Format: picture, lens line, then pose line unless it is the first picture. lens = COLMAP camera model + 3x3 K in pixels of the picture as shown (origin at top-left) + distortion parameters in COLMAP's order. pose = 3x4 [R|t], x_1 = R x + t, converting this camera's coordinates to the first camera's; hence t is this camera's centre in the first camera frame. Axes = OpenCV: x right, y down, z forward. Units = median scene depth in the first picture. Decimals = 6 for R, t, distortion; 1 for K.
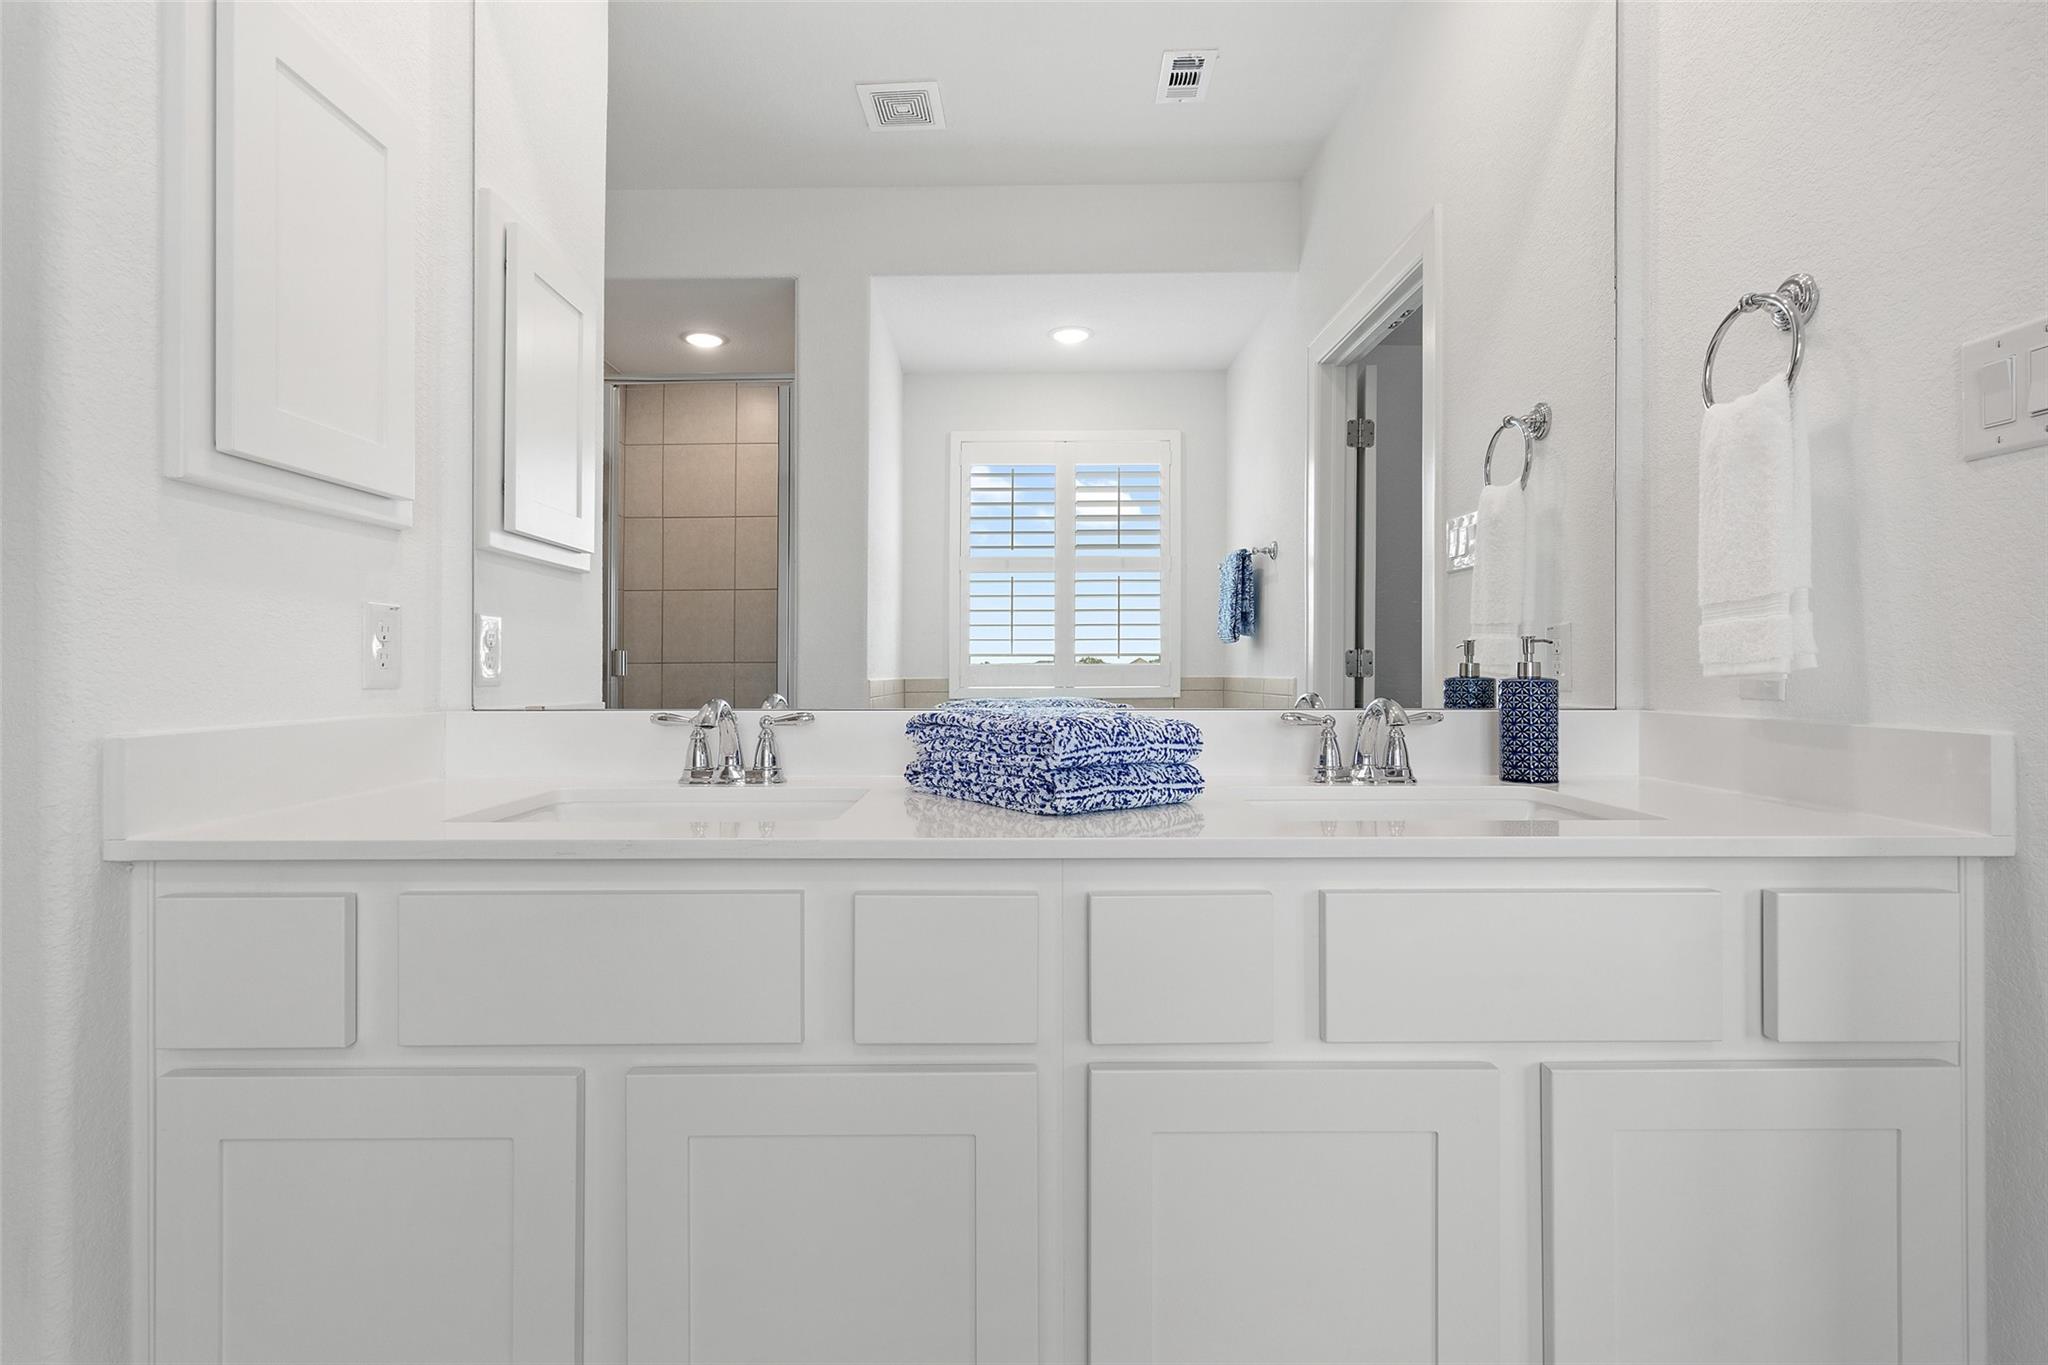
lens RADIAL K [[987.9, 0, 1021.5], [0, 987.9, 675.8], [0, 0, 1]] dist [-0.000544, -0.000322]
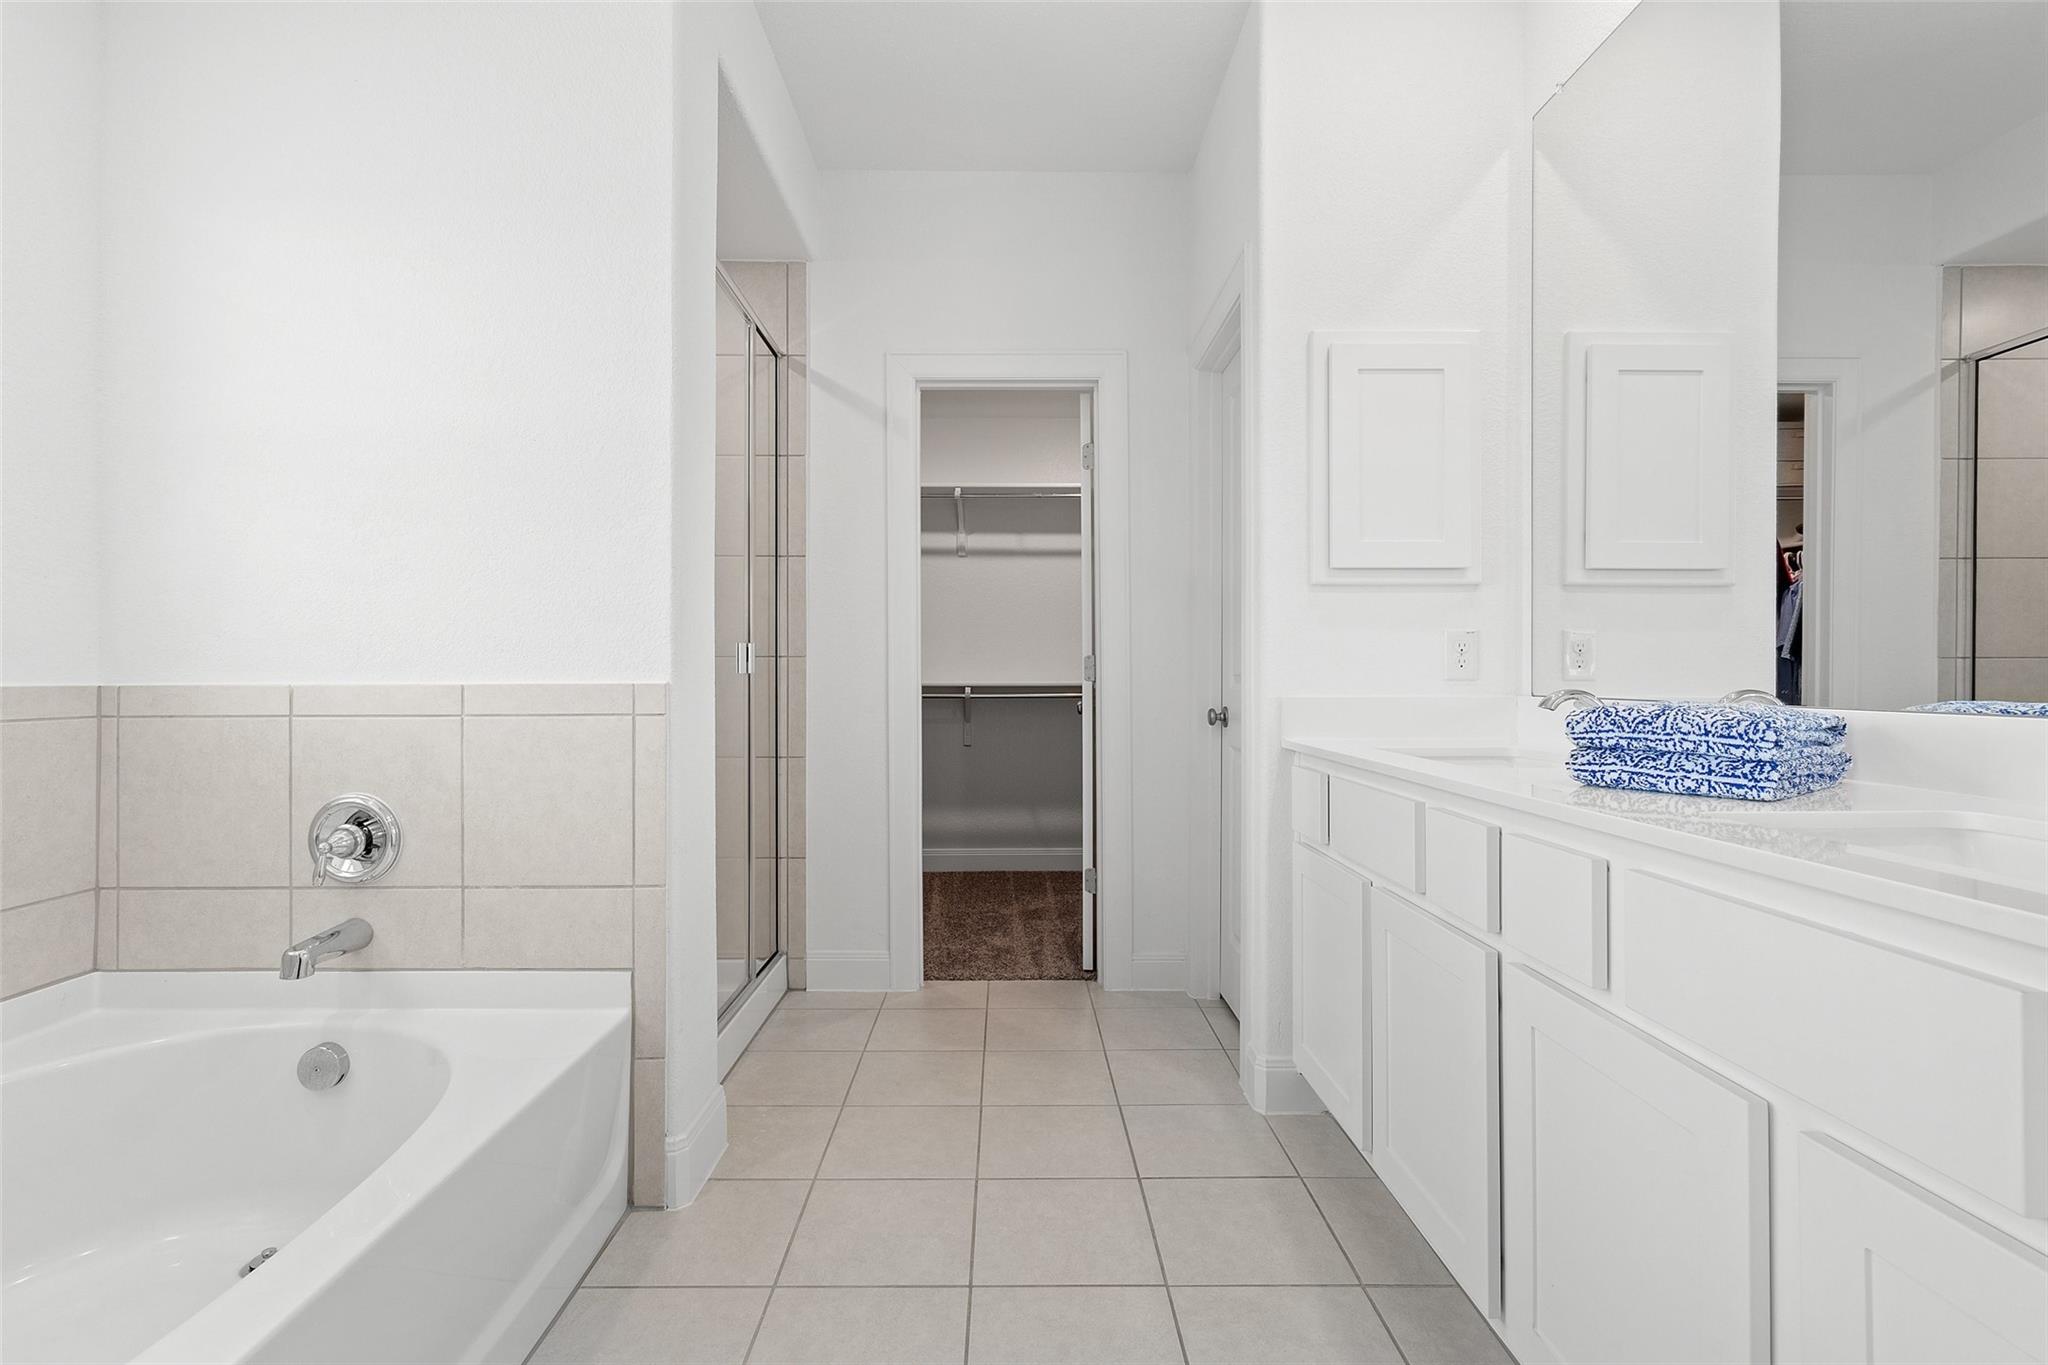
lens RADIAL K [[939.2, 0, 1022.3], [0, 939.2, 675.8], [0, 0, 1]] dist [-0.001726, 0.001717]
pose [[0.021842, 0.003171, -0.999756, 1.165675], [-0.000512, 0.999995, 0.003161, 0.001444], [0.999761, 0.000442, 0.021843, 0.260080]]
